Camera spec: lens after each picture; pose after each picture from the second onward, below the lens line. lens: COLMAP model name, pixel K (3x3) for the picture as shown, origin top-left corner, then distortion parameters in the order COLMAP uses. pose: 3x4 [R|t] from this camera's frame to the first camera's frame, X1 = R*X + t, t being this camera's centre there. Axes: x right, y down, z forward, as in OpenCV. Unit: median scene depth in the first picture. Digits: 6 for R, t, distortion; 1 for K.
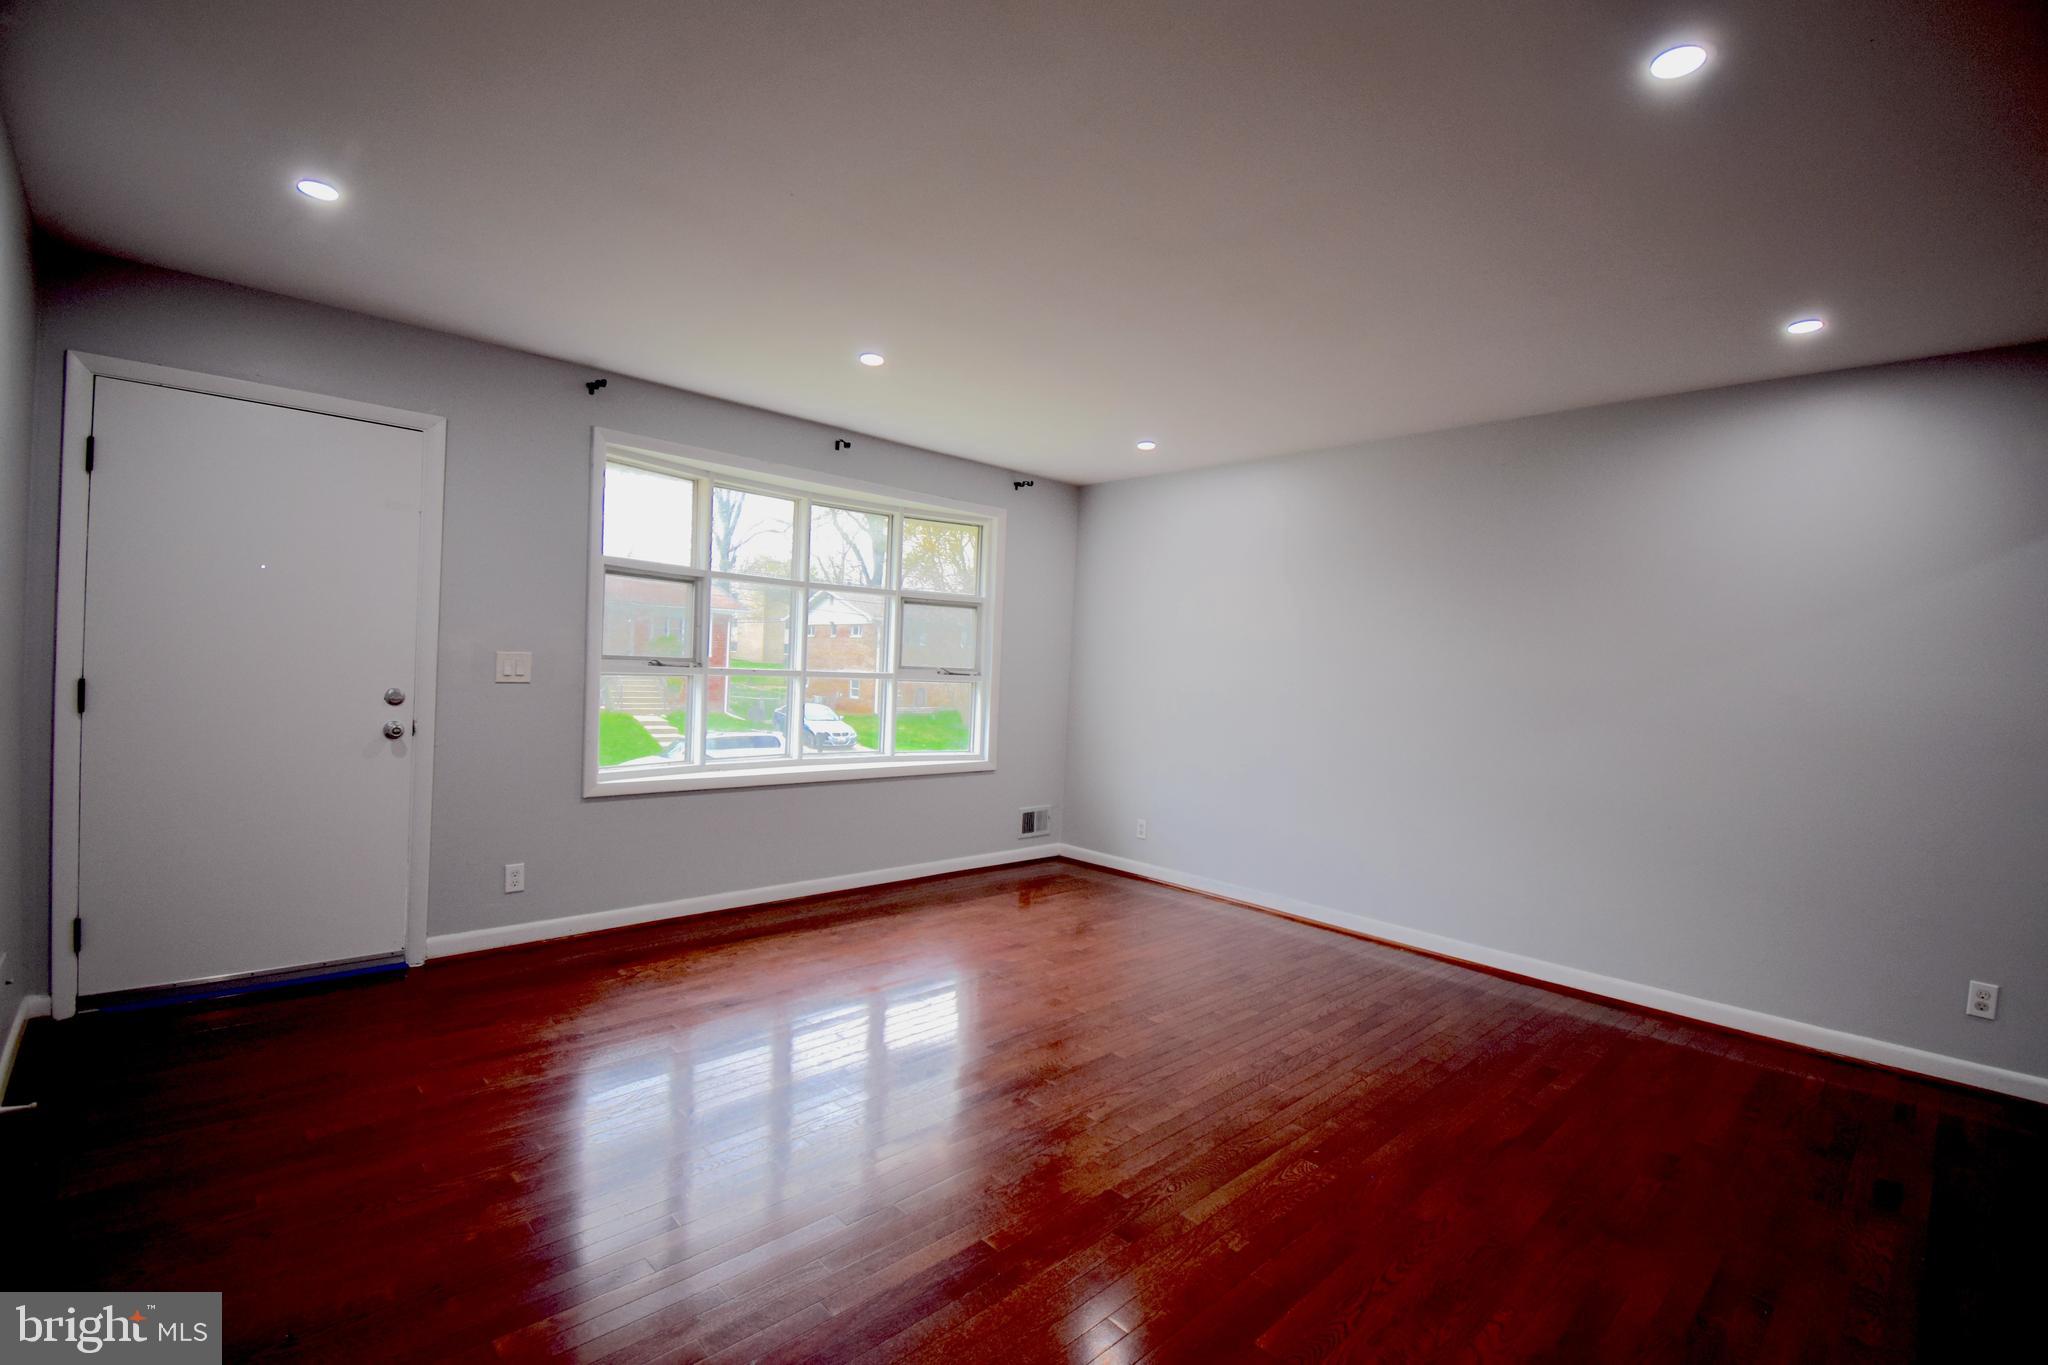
lens RADIAL K [[919.9, 0, 1029.0], [0, 919.9, 680.3], [0, 0, 1]] dist [0.012345, -0.020267]
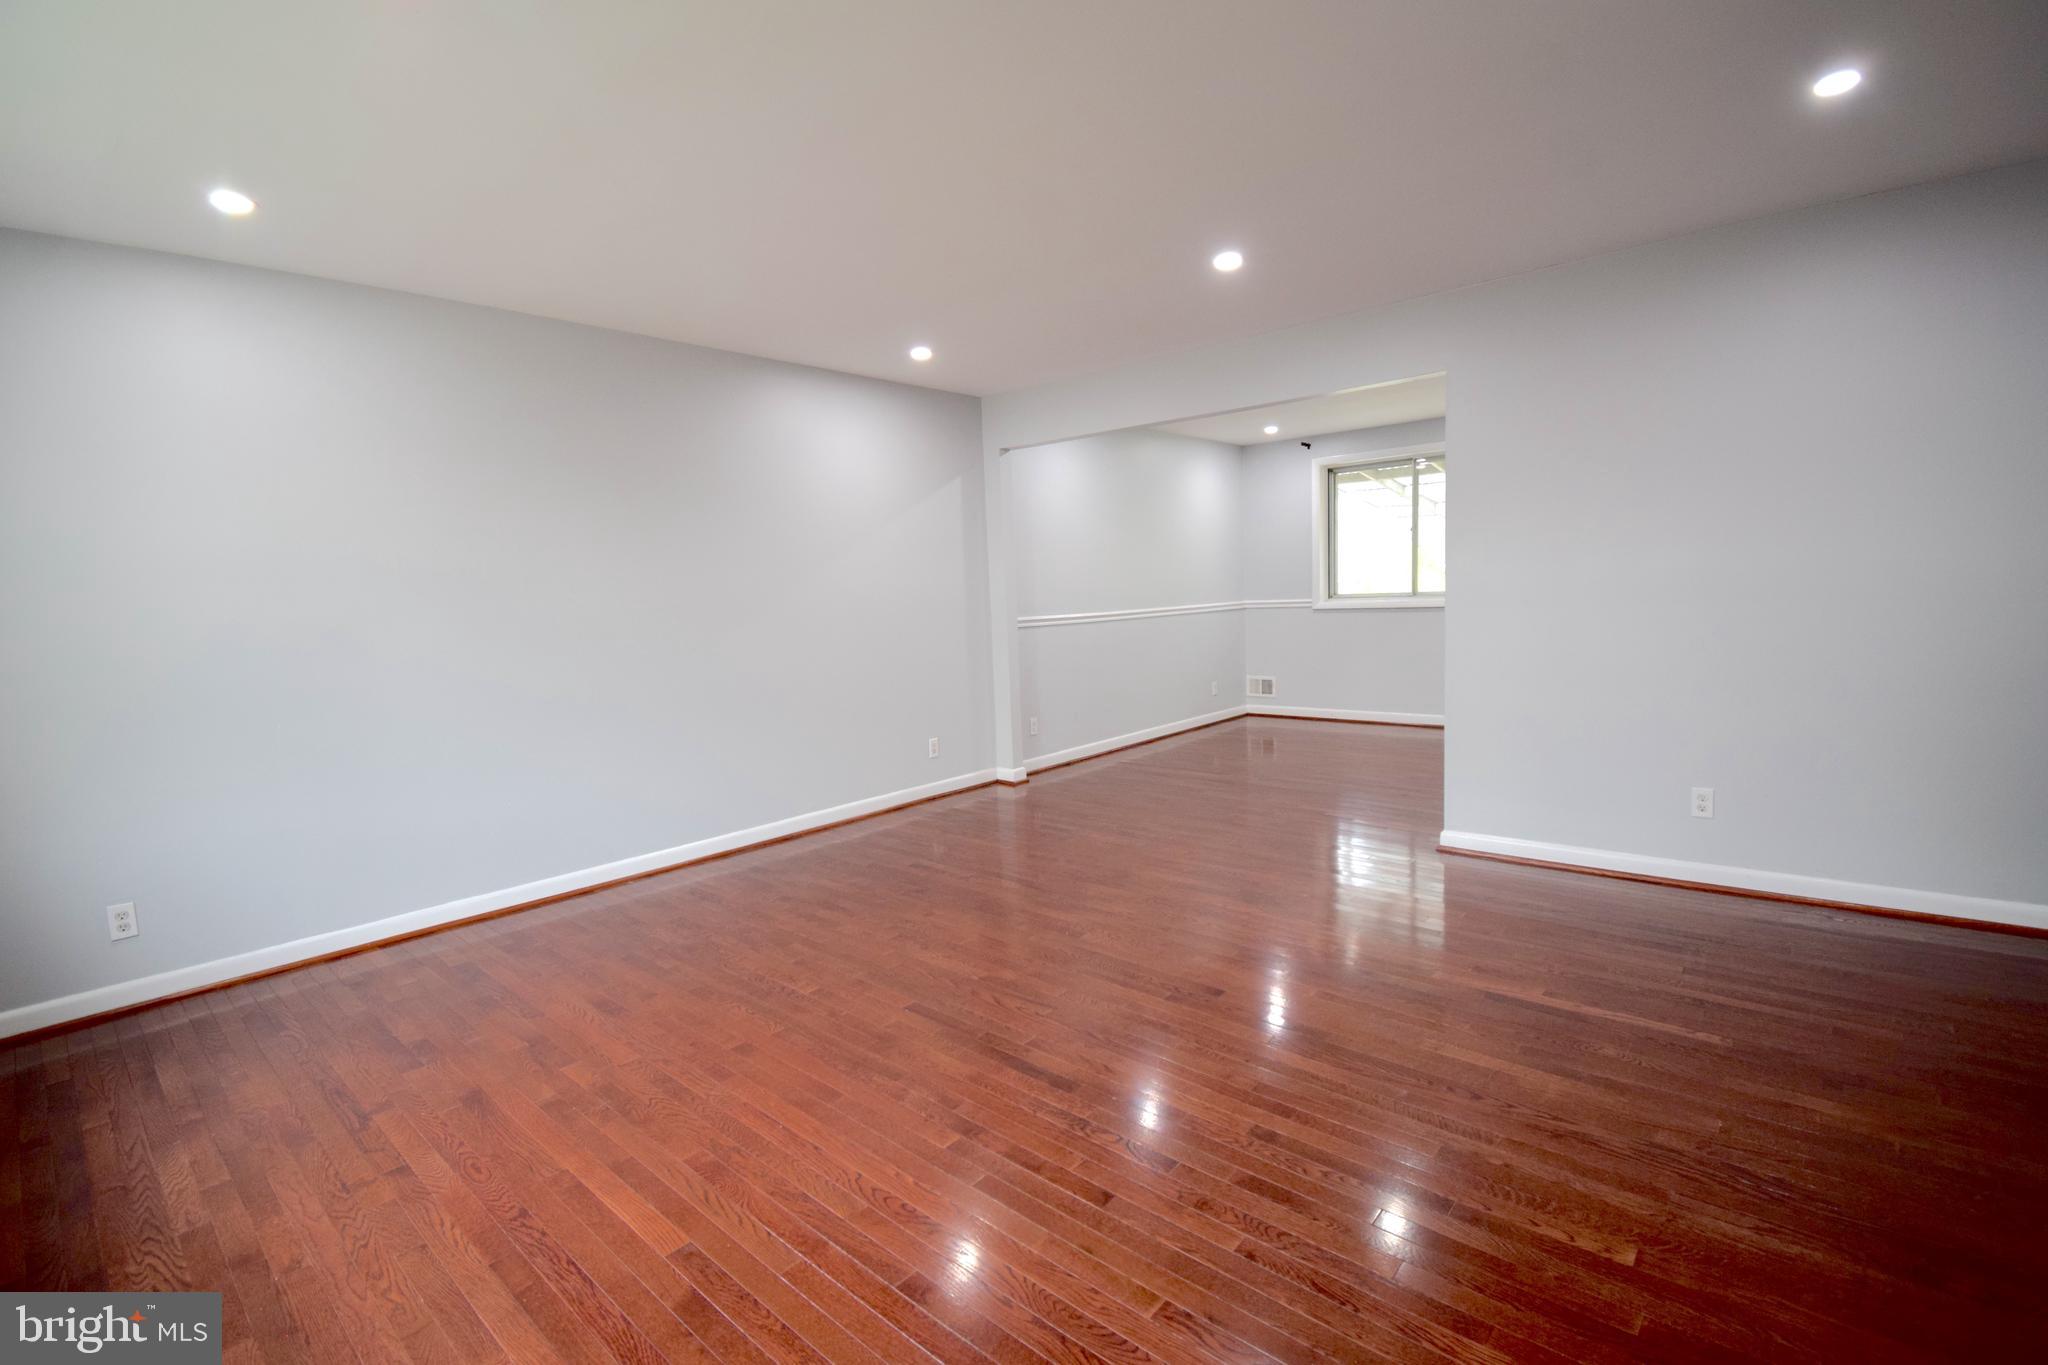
lens RADIAL K [[919.9, 0, 1029.0], [0, 919.9, 680.3], [0, 0, 1]] dist [0.012345, -0.020267]
pose [[-0.086610, -0.137922, 0.986649, -0.620442], [0.064703, 0.987501, 0.143721, -0.024615], [-0.994139, 0.076287, -0.076603, 0.756006]]
